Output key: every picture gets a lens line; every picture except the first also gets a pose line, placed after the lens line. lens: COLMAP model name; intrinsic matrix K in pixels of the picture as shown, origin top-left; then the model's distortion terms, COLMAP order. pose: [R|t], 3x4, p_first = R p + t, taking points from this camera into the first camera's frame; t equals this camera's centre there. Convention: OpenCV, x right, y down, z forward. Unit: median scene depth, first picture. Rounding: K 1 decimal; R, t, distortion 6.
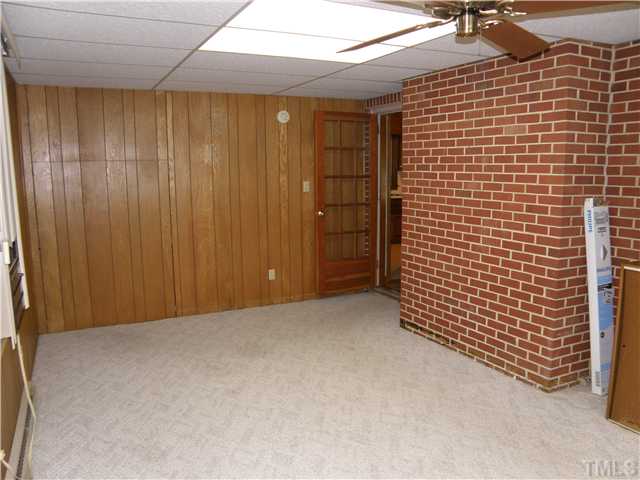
lens RADIAL K [[527.5, 0, 331.0], [0, 527.5, 240.0], [0, 0, 1]] dist [-0.001005, 0.002048]
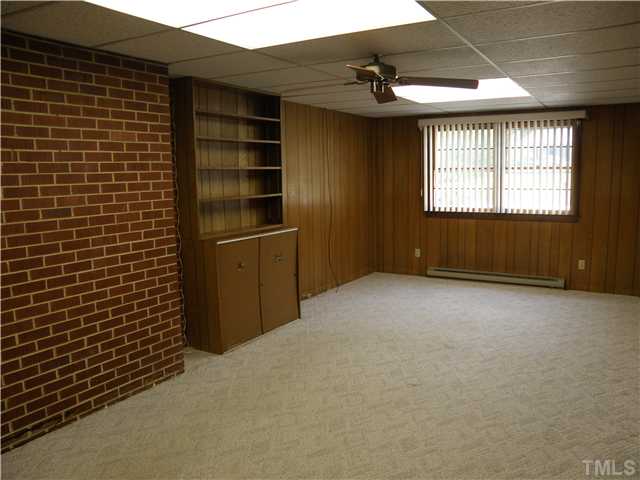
lens RADIAL K [[527.5, 0, 331.0], [0, 527.5, 240.0], [0, 0, 1]] dist [-0.001005, 0.002048]
pose [[-0.500721, -0.114933, 0.857945, -0.652875], [0.135708, 0.968466, 0.208941, -0.170797], [-0.854905, 0.221051, -0.469334, 1.134549]]
